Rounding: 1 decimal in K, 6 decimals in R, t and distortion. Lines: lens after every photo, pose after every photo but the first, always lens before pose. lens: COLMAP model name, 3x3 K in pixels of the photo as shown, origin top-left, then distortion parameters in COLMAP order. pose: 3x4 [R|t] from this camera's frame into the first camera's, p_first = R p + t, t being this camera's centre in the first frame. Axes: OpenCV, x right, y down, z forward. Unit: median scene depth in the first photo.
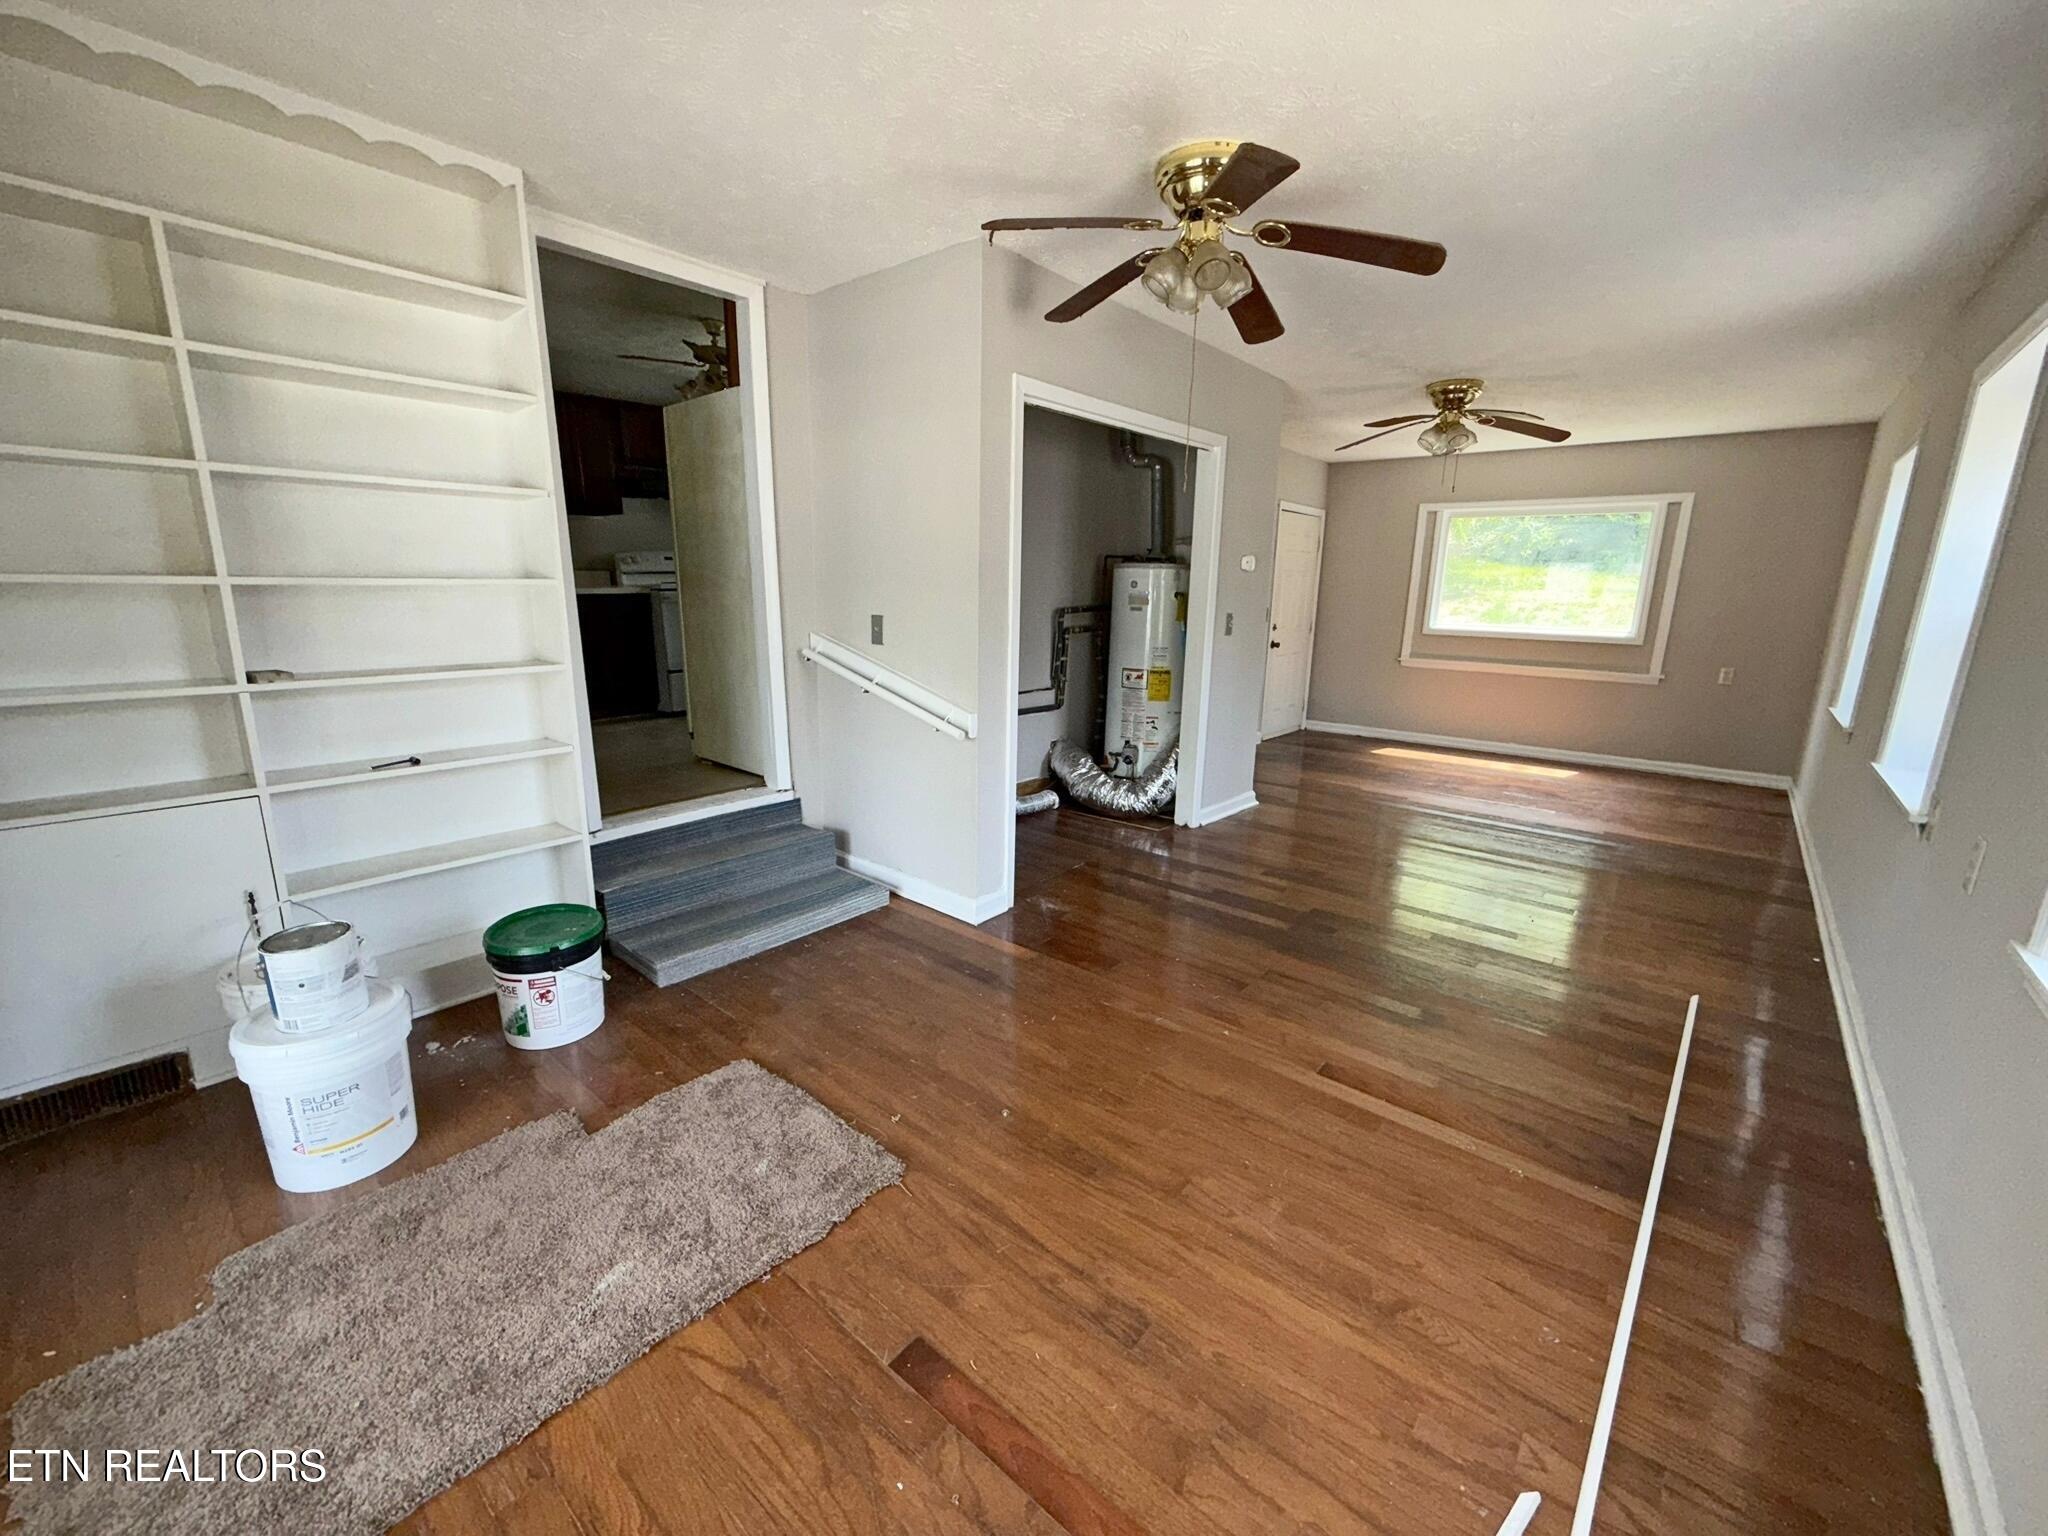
lens RADIAL K [[815.3, 0, 1017.8], [0, 815.3, 766.1], [0, 0, 1]] dist [0.000453, -0.000205]
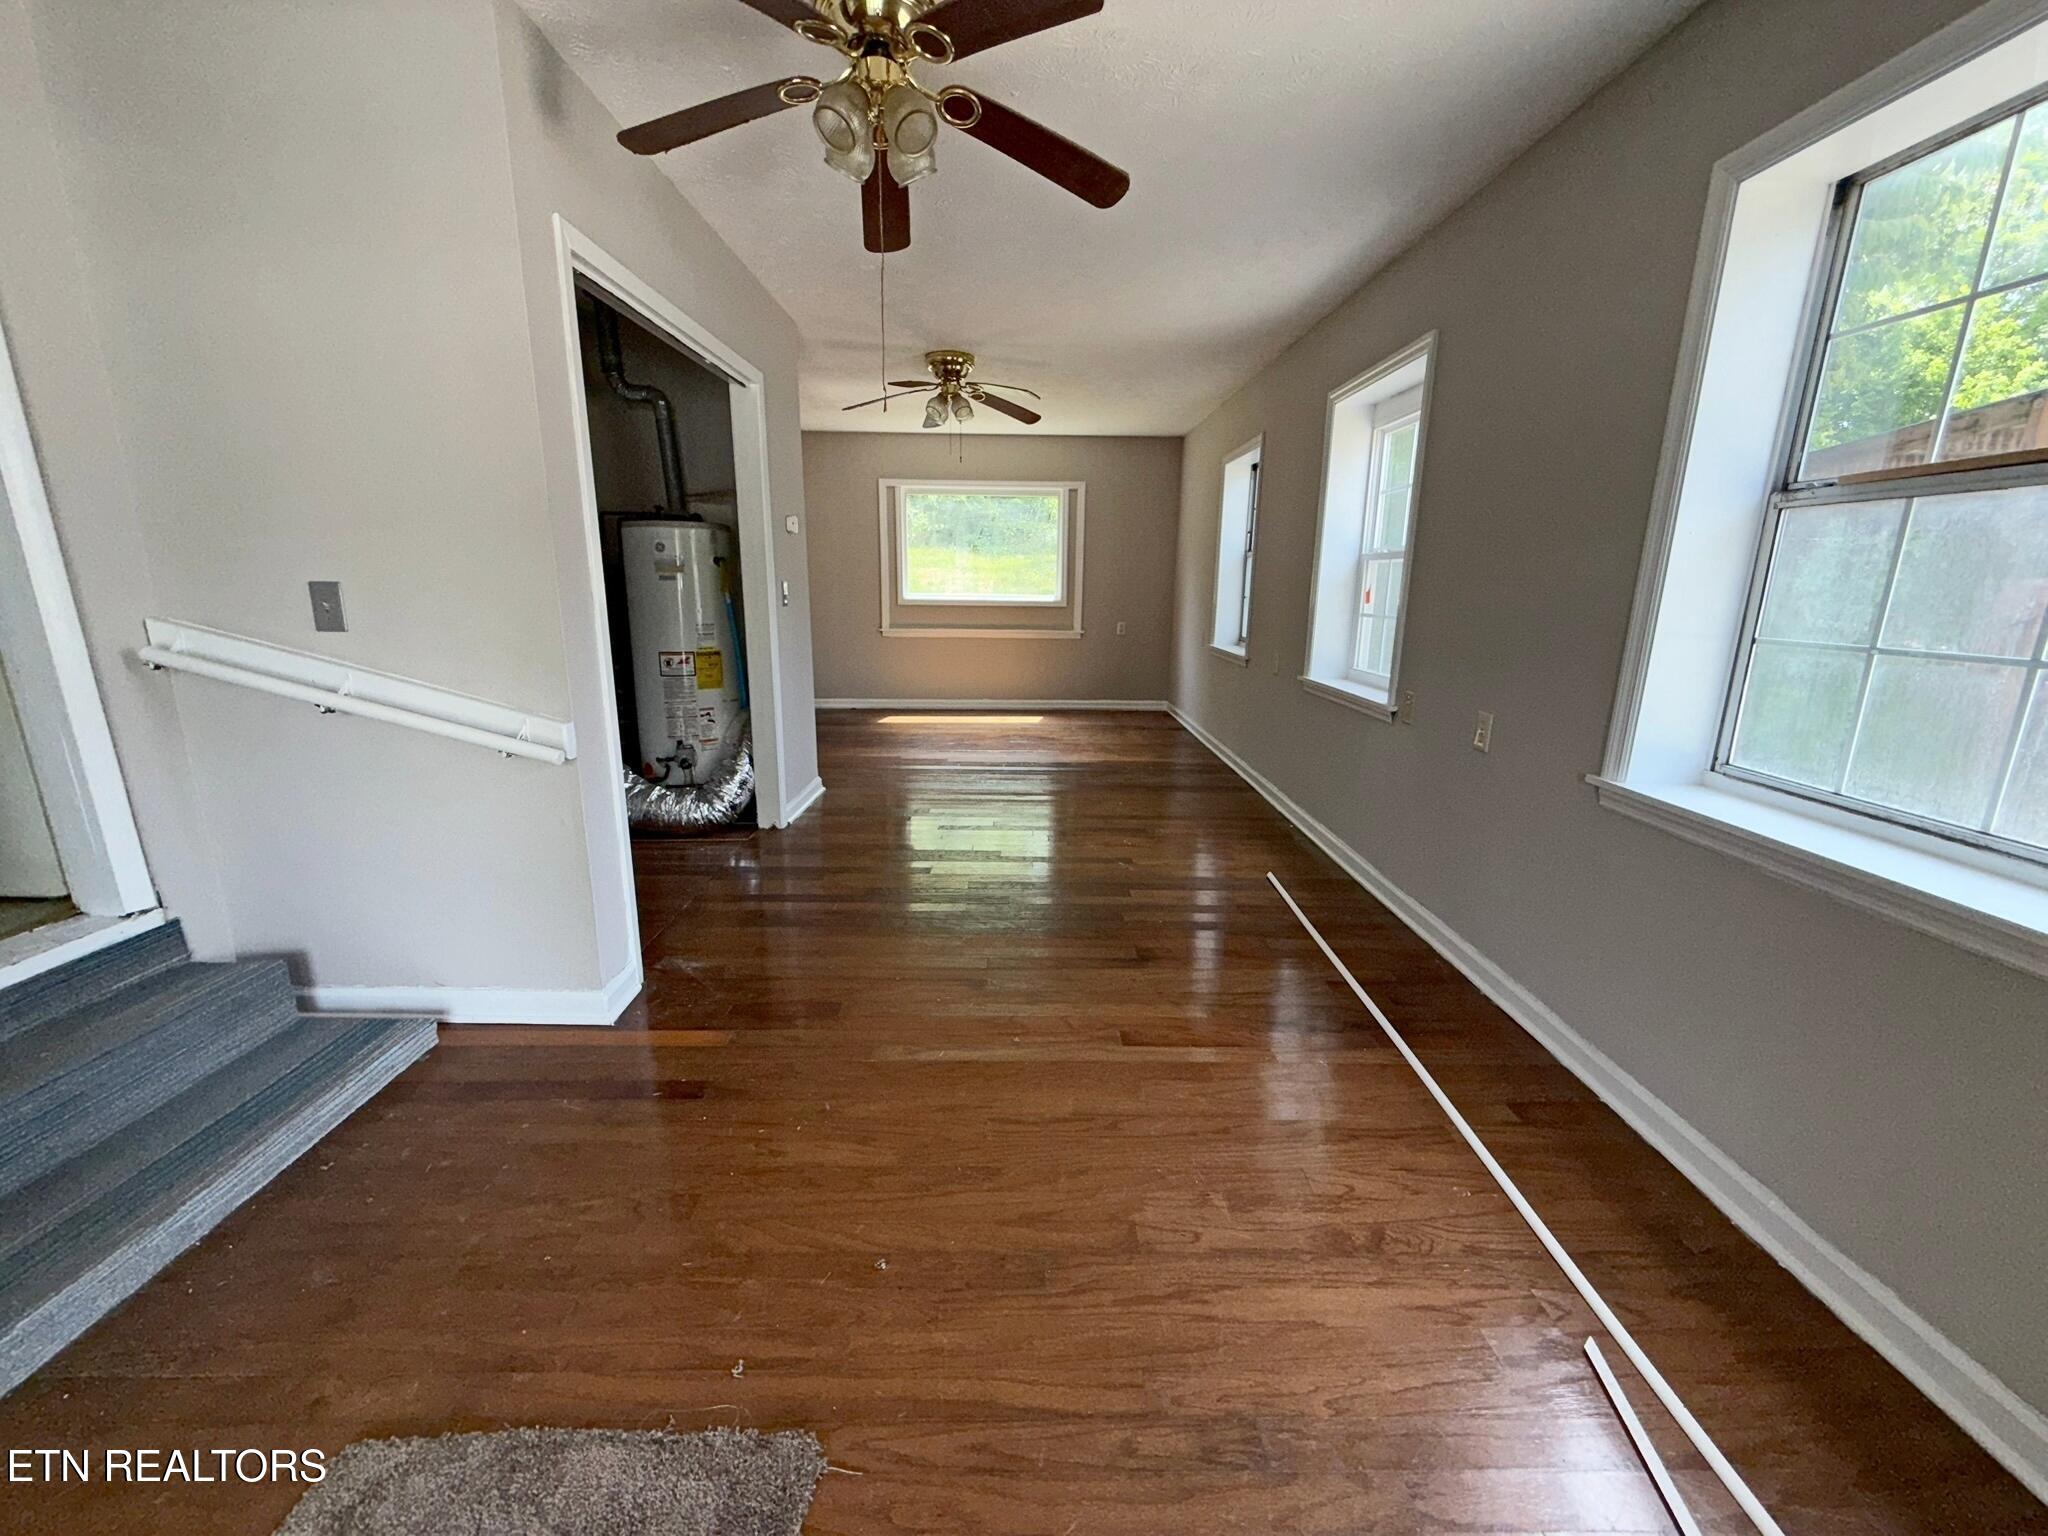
lens RADIAL K [[815.3, 0, 1017.9], [0, 815.3, 766.5], [0, 0, 1]] dist [0.000453, -0.000205]
pose [[0.754879, -0.158220, 0.636494, -0.170416], [0.145615, 0.986676, 0.072570, -0.019421], [-0.639495, 0.037901, 0.767860, 0.201853]]
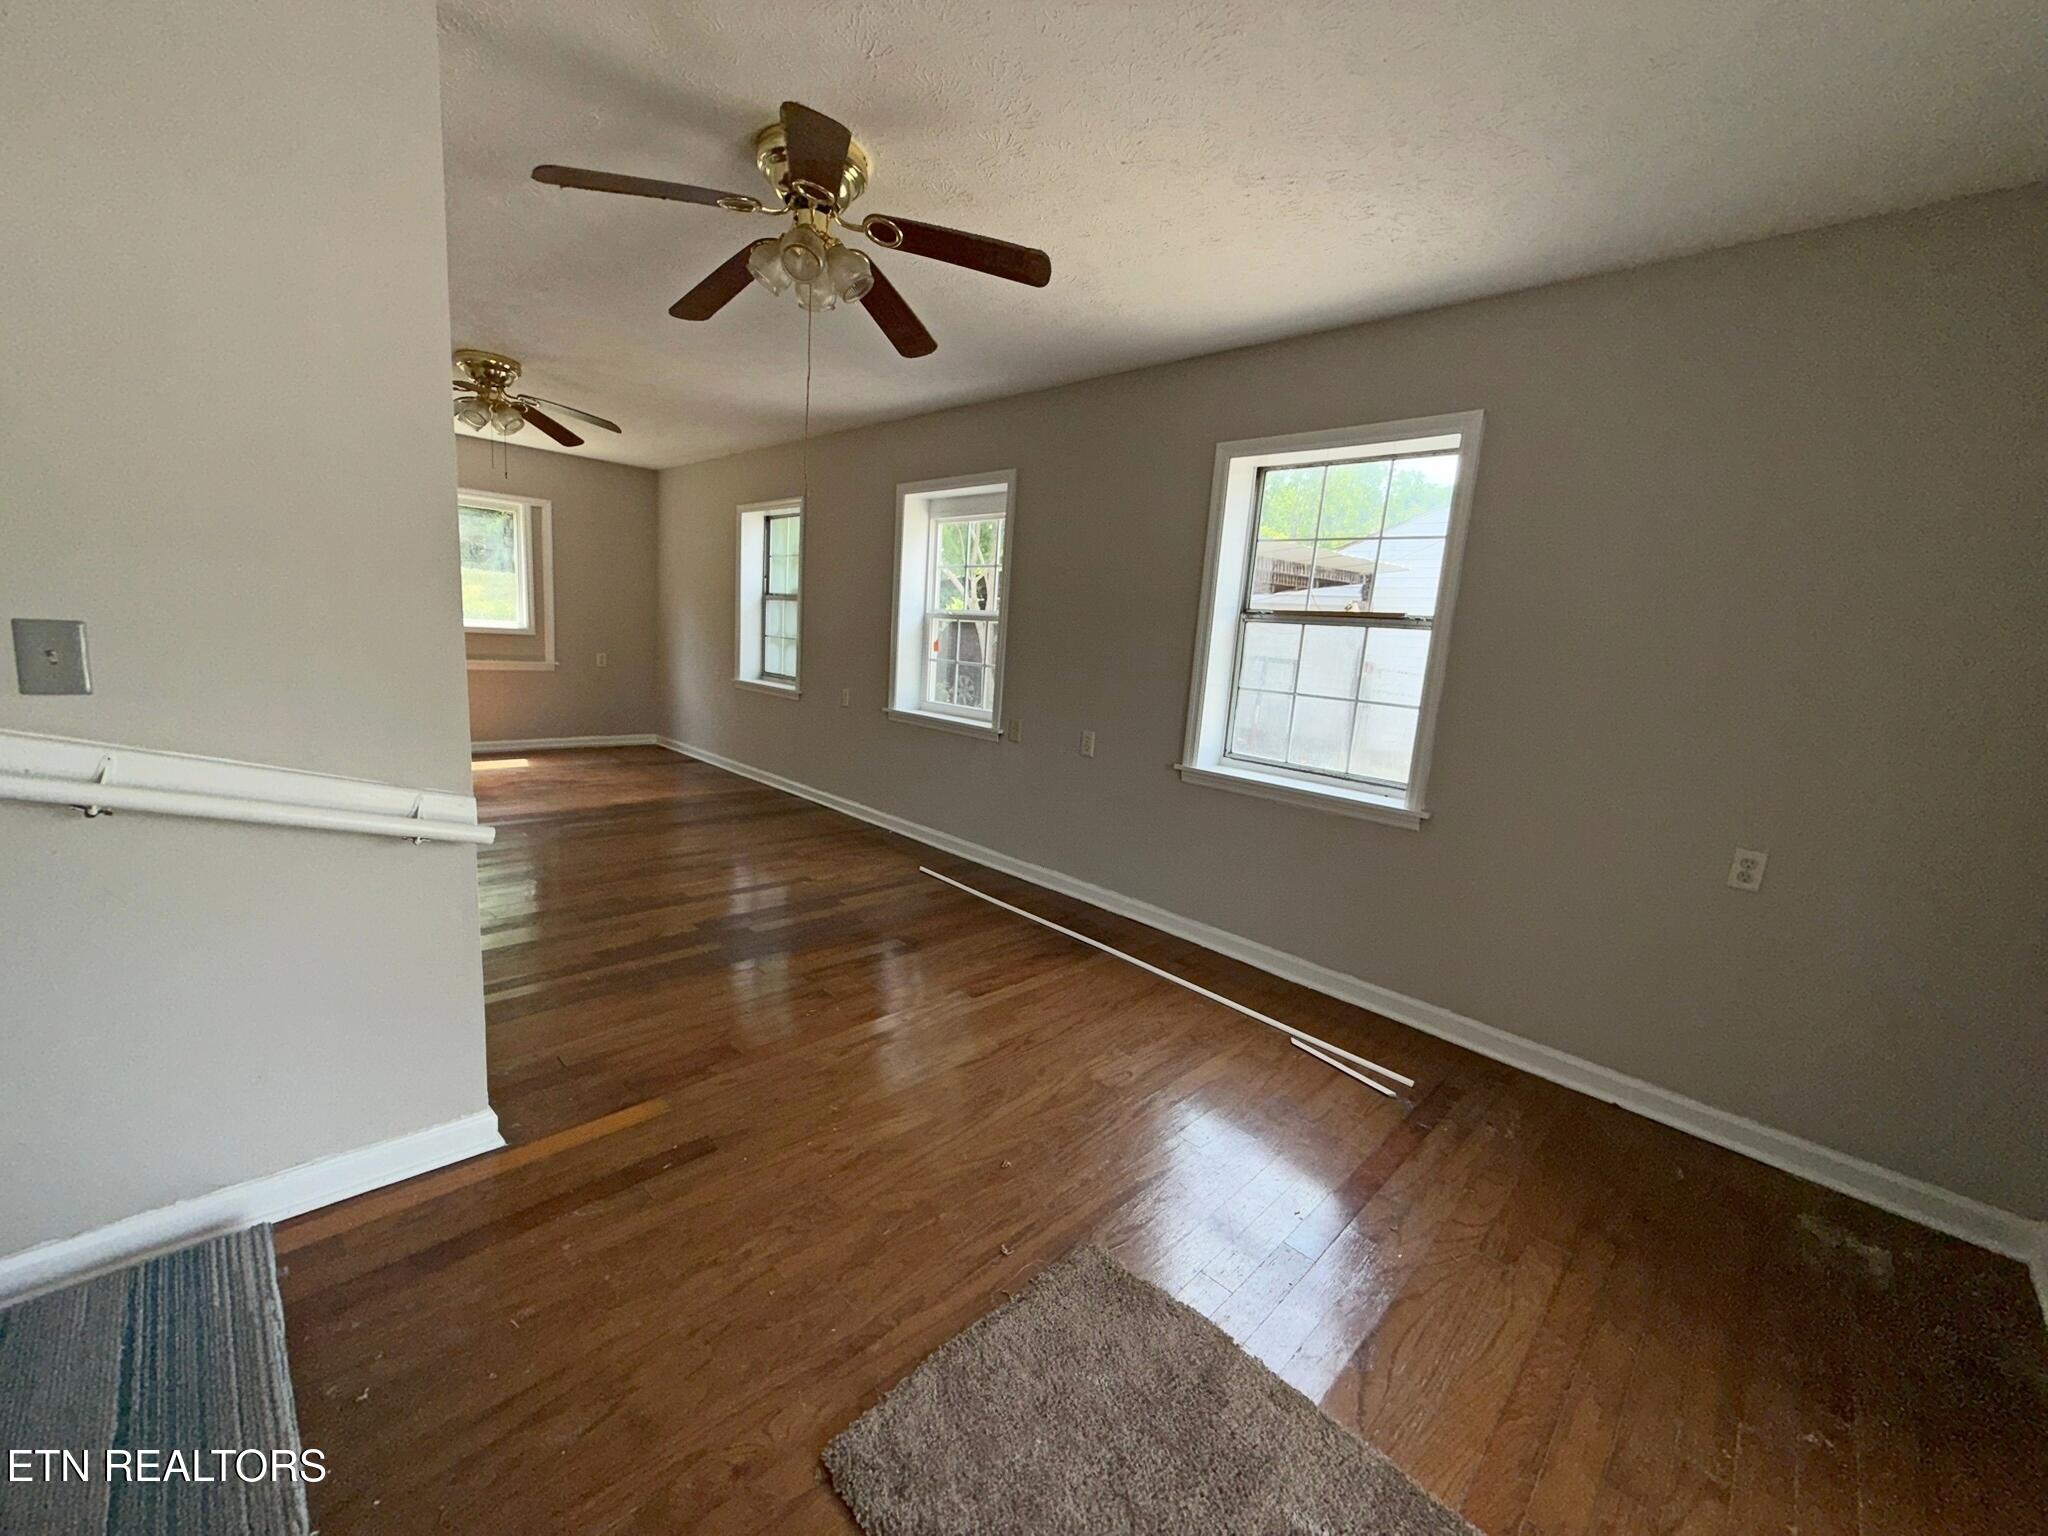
lens RADIAL K [[815.3, 0, 1016.2], [0, 815.3, 769.4], [0, 0, 1]] dist [0.000453, -0.000205]
pose [[0.081706, -0.181385, 0.980012, -0.477645], [0.151161, 0.974180, 0.167703, -0.099351], [-0.985127, 0.134437, 0.107014, 0.457518]]
